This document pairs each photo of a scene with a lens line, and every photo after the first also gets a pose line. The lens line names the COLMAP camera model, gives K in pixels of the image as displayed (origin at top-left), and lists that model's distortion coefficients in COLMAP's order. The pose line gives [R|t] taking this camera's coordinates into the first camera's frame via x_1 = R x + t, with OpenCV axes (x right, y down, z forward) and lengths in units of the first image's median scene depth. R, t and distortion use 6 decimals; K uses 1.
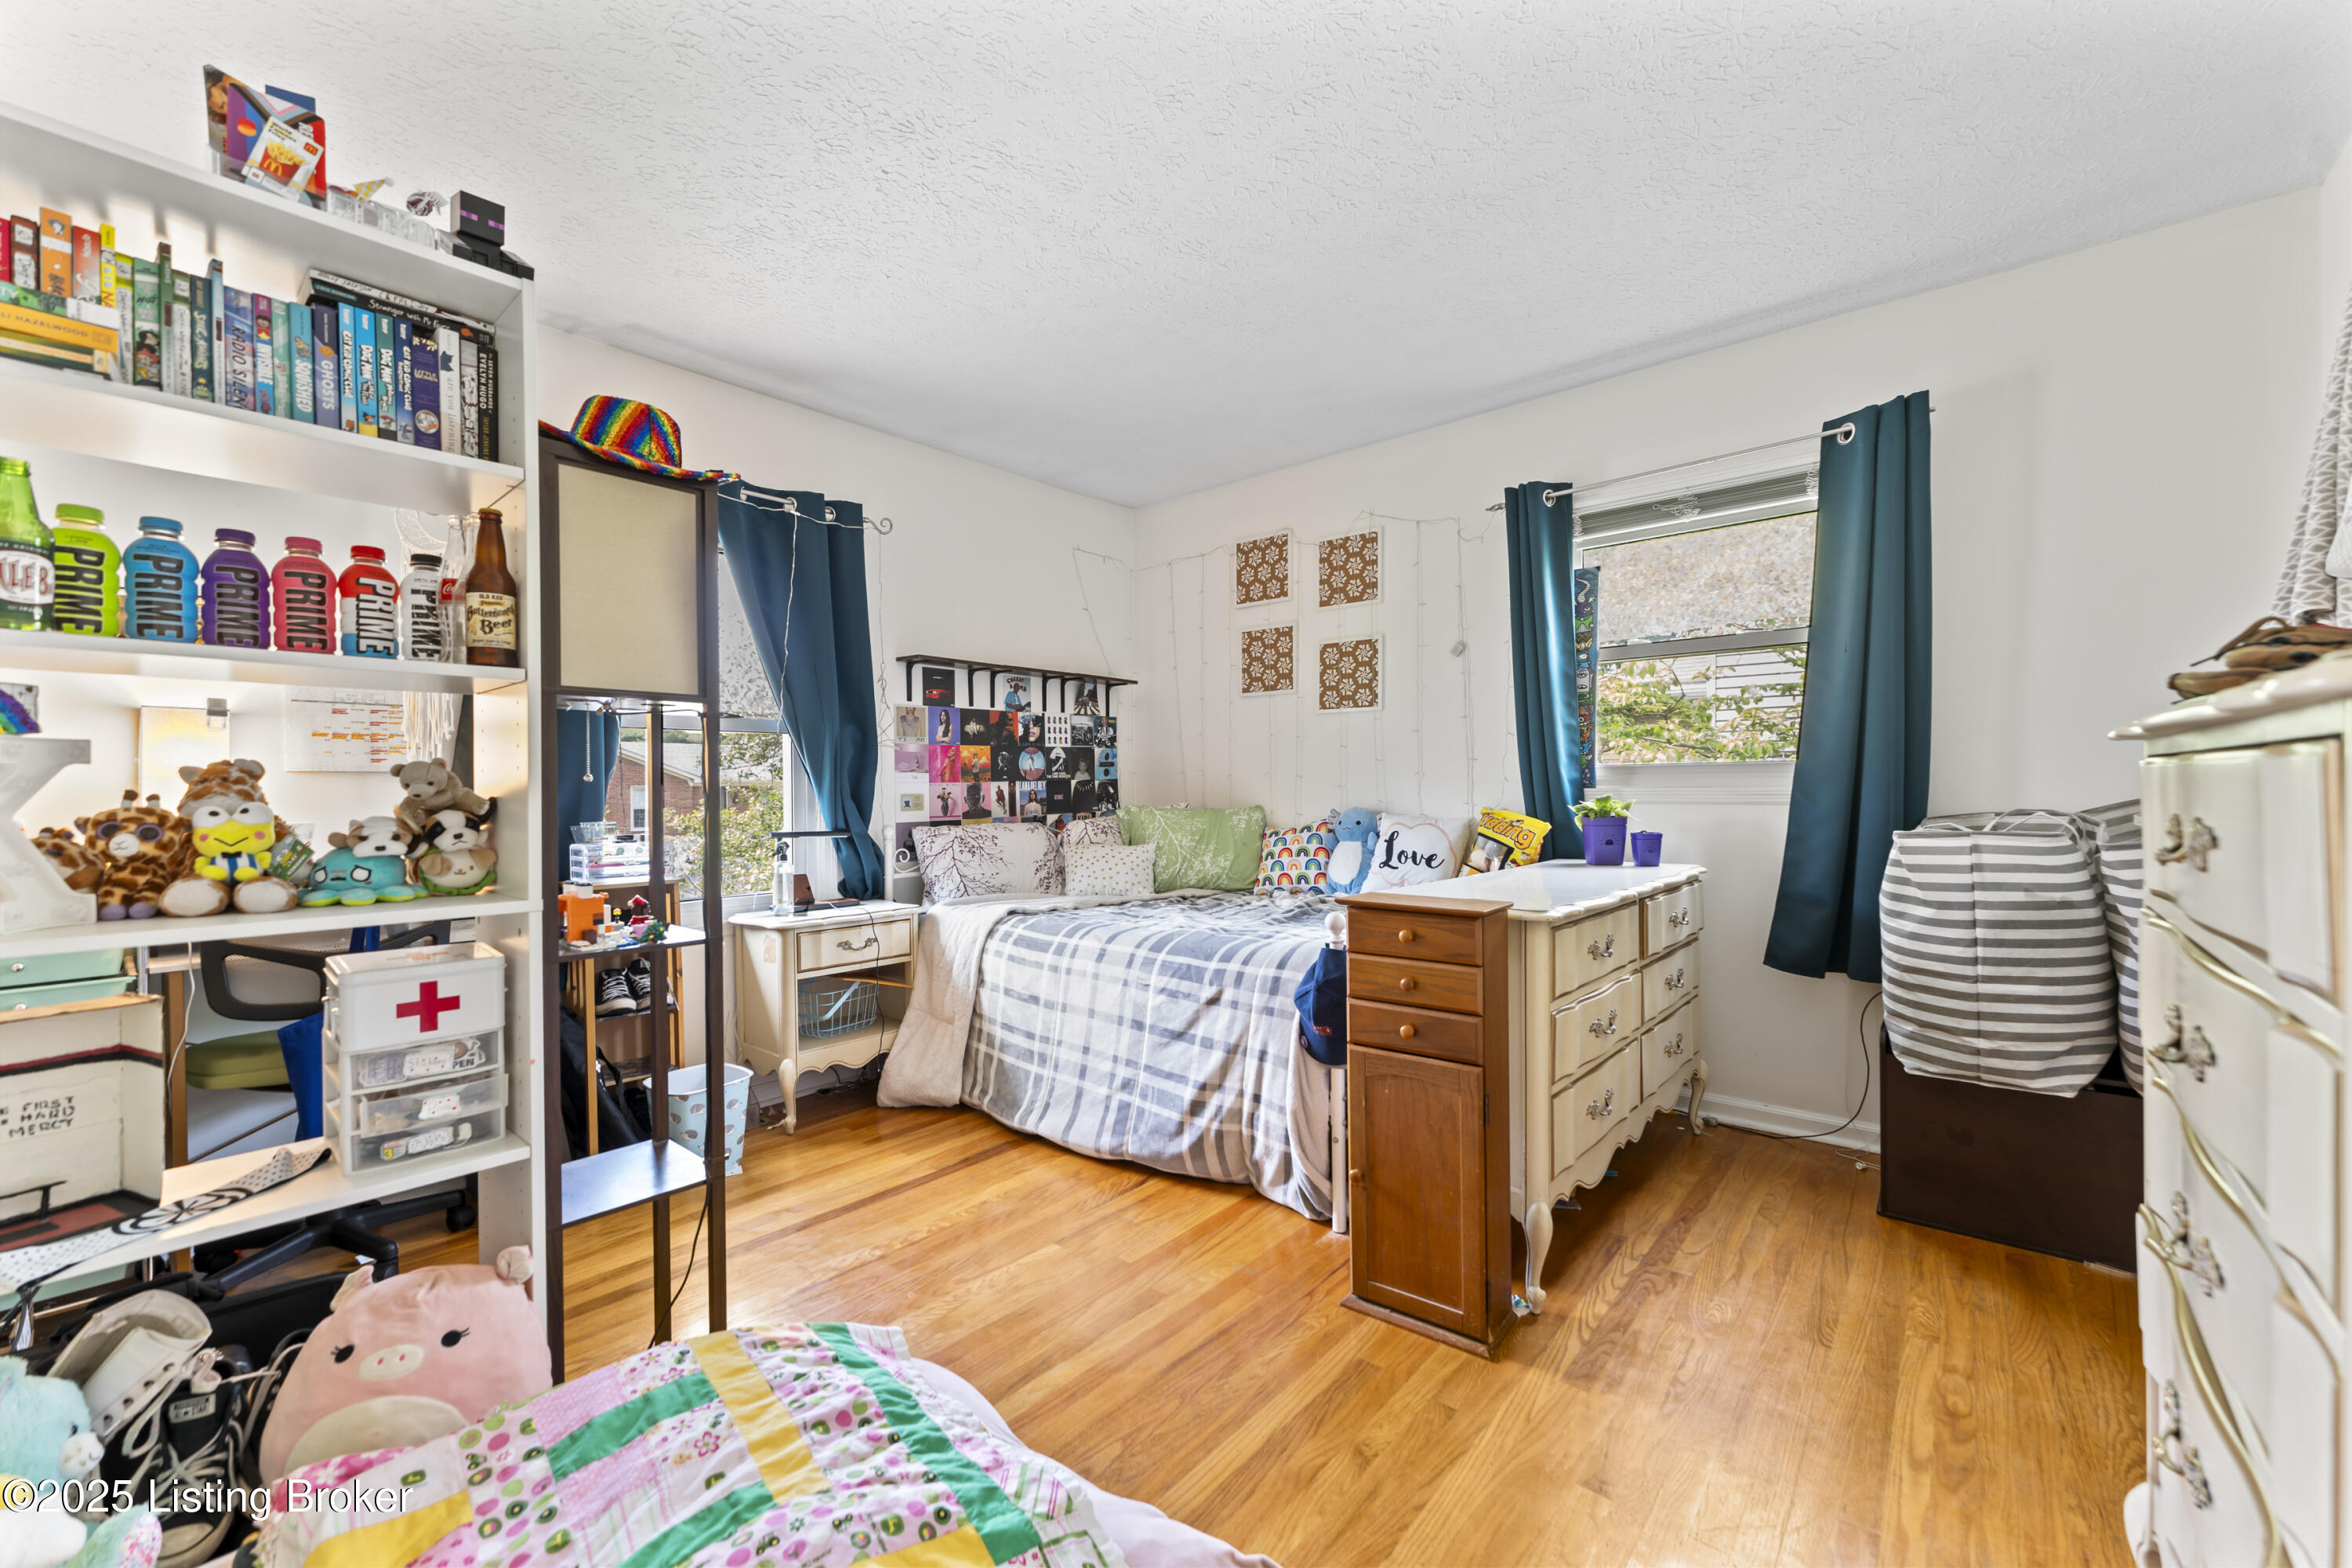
lens RADIAL K [[932.2, 0, 1181.3], [0, 932.2, 788.4], [0, 0, 1]] dist [-0.001289, 0.001168]
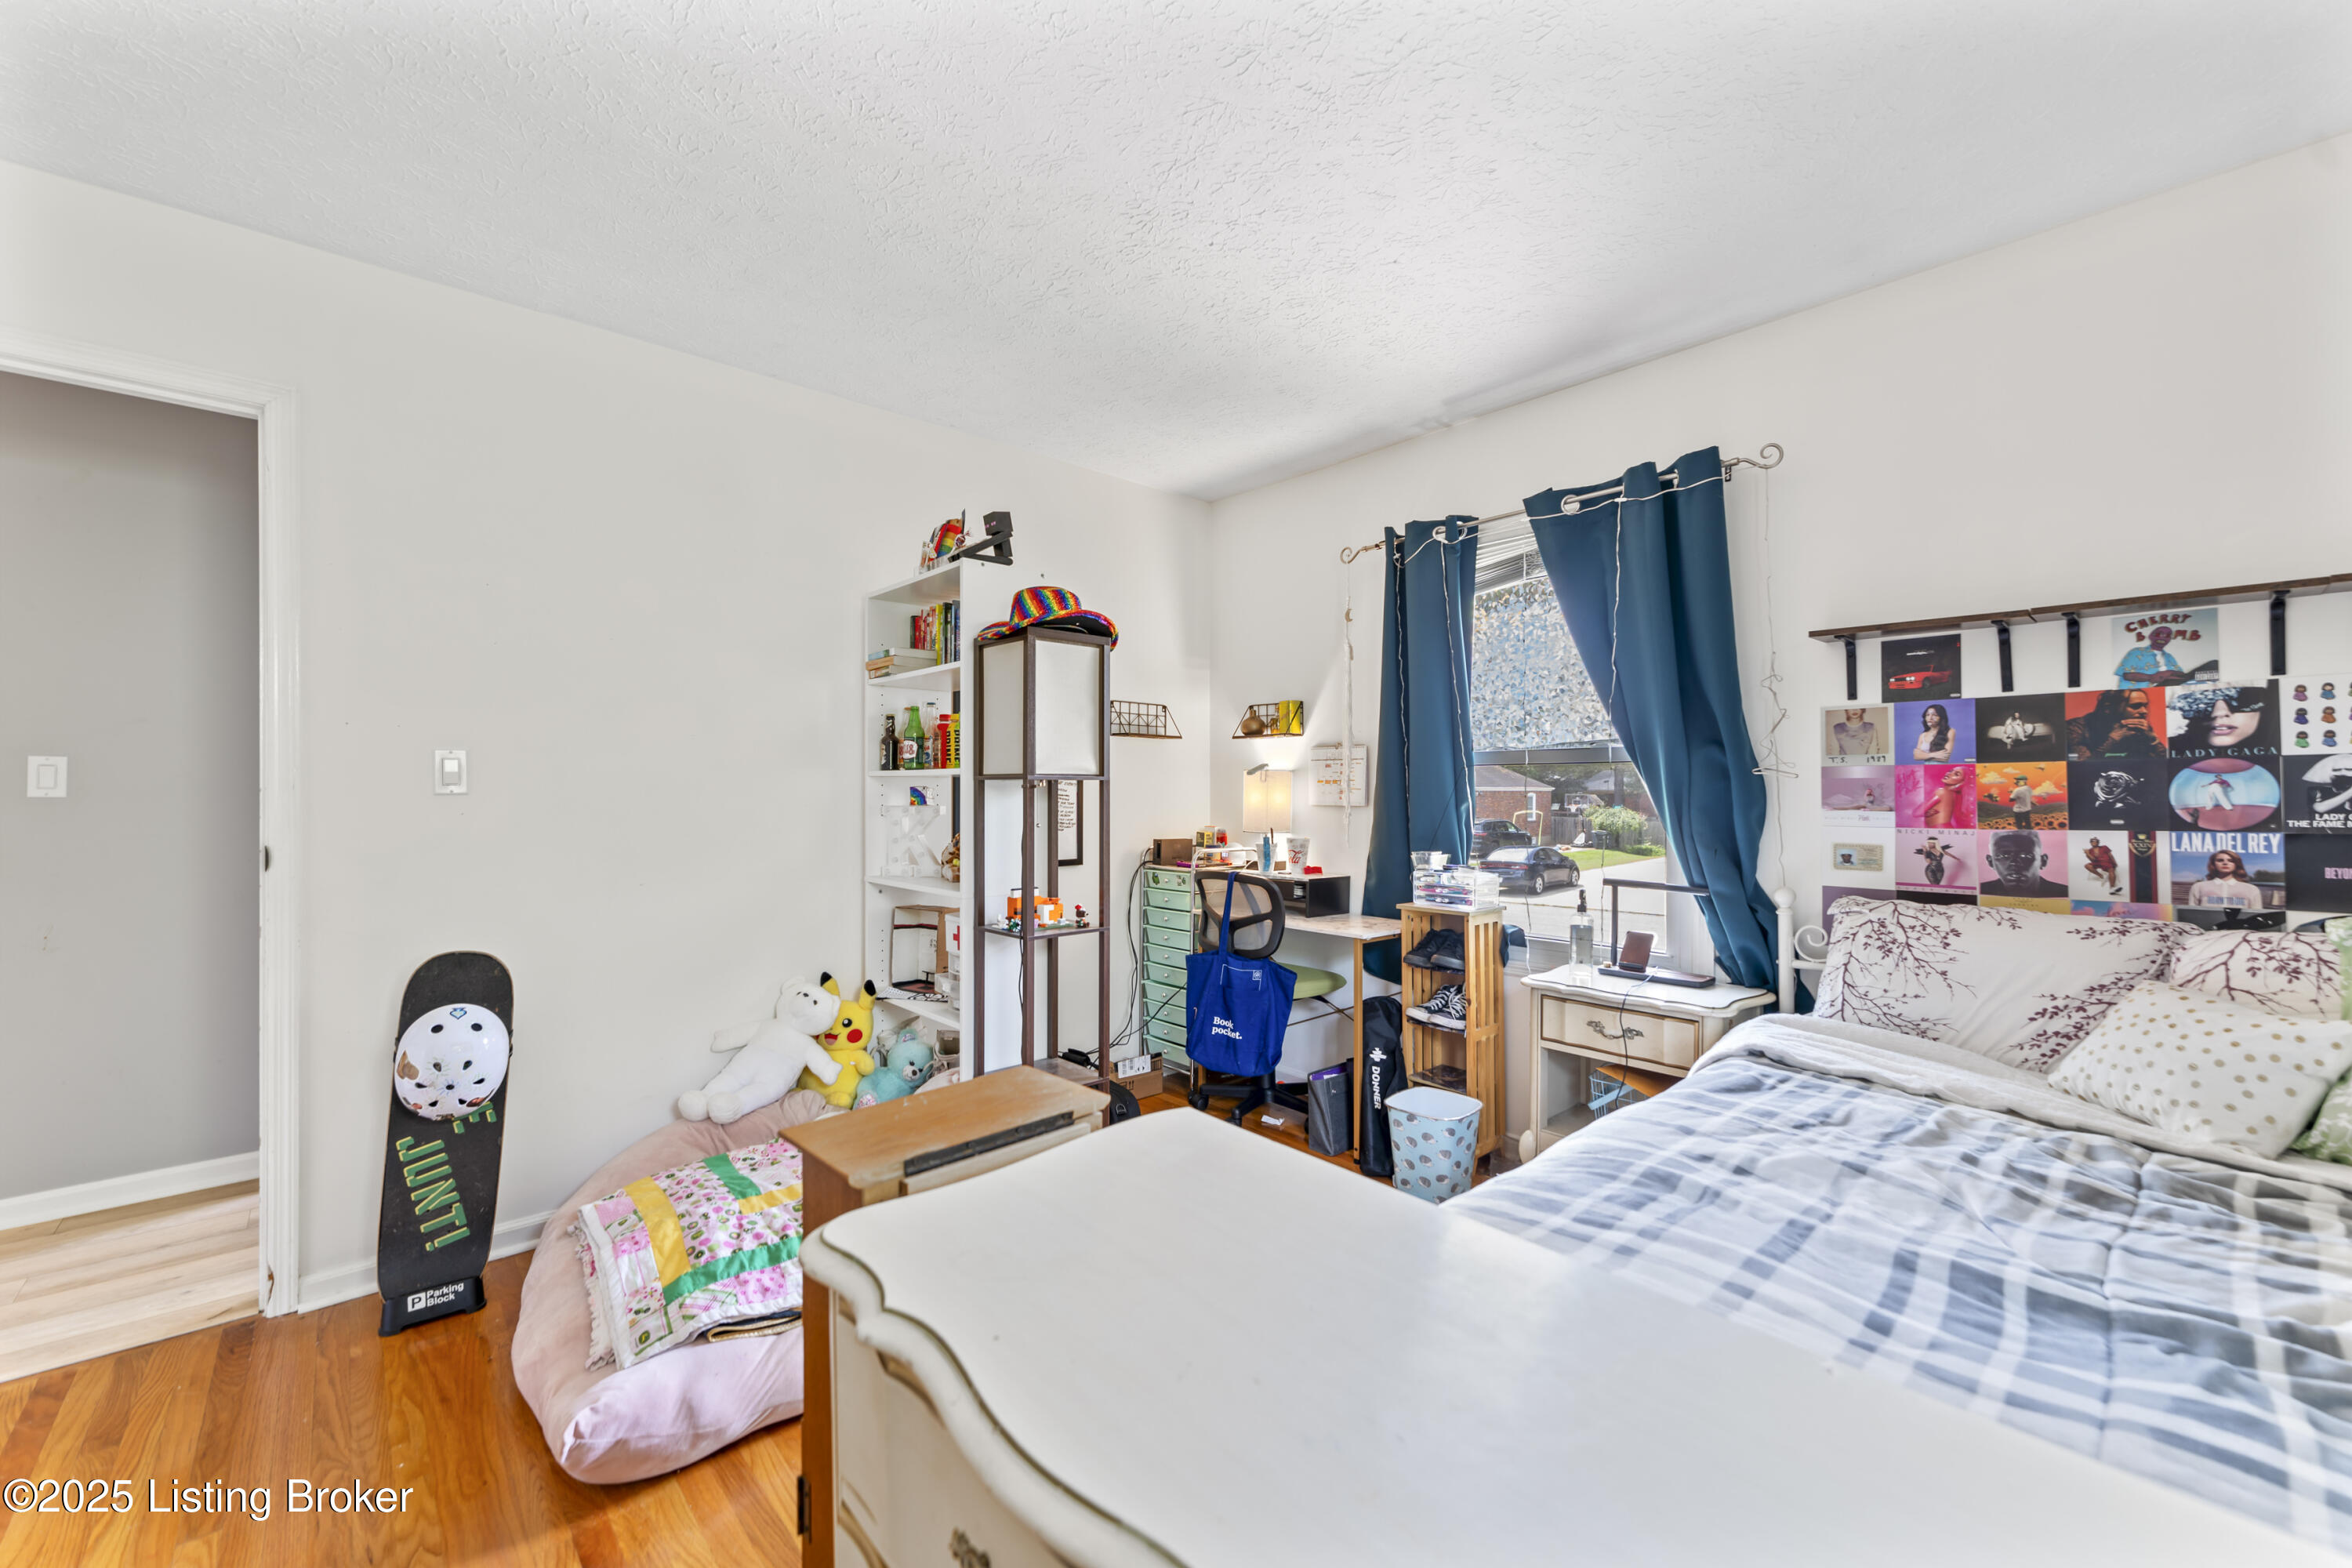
lens RADIAL K [[932.2, 0, 1180.2], [0, 932.2, 781.8], [0, 0, 1]] dist [-0.001289, 0.001168]
pose [[-0.128752, 0.000009, -0.991677, 0.384409], [0.000429, 1.000000, -0.000047, -0.035063], [0.991677, -0.000432, -0.128752, 0.590103]]
